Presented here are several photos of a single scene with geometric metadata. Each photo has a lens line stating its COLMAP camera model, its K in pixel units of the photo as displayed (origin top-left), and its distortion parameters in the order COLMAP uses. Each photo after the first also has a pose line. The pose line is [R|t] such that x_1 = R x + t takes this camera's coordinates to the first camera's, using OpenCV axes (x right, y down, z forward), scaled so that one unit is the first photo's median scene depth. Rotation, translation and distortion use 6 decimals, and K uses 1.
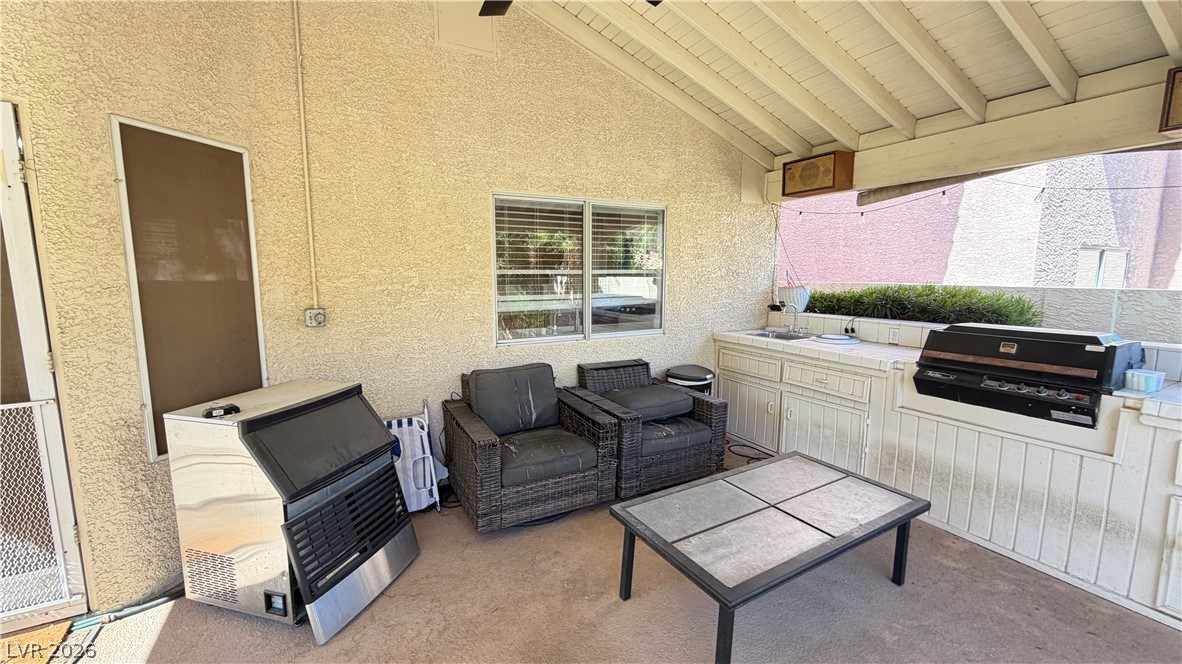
lens RADIAL K [[471.6, 0, 588.6], [0, 471.6, 333.3], [0, 0, 1]] dist [0.001668, -0.000045]
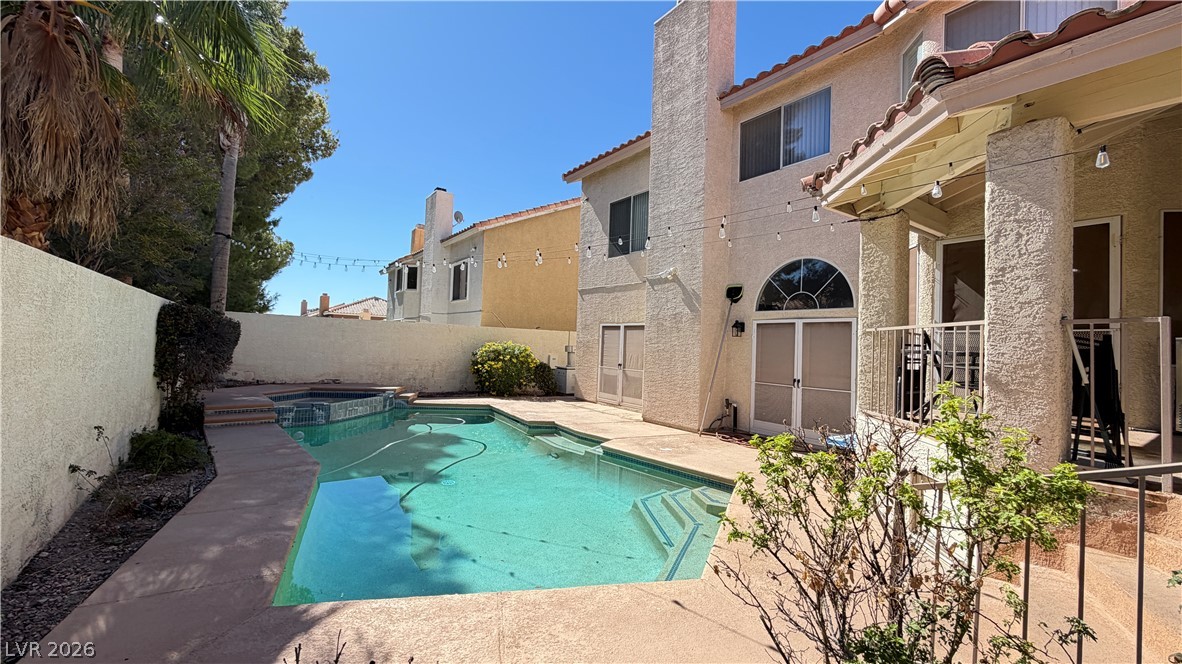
lens RADIAL K [[471.6, 0, 588.6], [0, 471.6, 333.3], [0, 0, 1]] dist [0.001668, -0.000045]
pose [[0.102345, -0.016896, -0.994605, 0.974320], [-0.159071, 0.986711, -0.033131, 0.643626], [0.981948, 0.161604, 0.098297, -1.841284]]
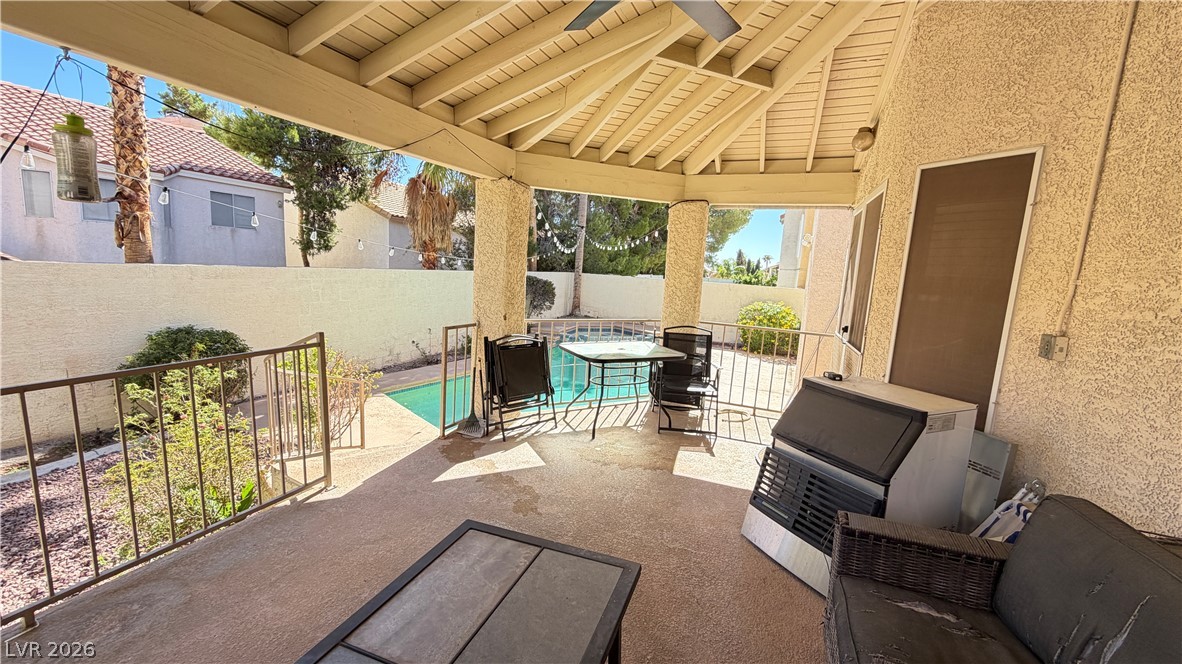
lens RADIAL K [[471.6, 0, 588.6], [0, 471.6, 333.3], [0, 0, 1]] dist [0.001668, -0.000045]
pose [[-0.782878, 0.045652, -0.620498, 0.611712], [-0.134436, 0.961333, 0.240345, -0.183819], [0.607477, 0.271578, -0.746470, 1.508219]]
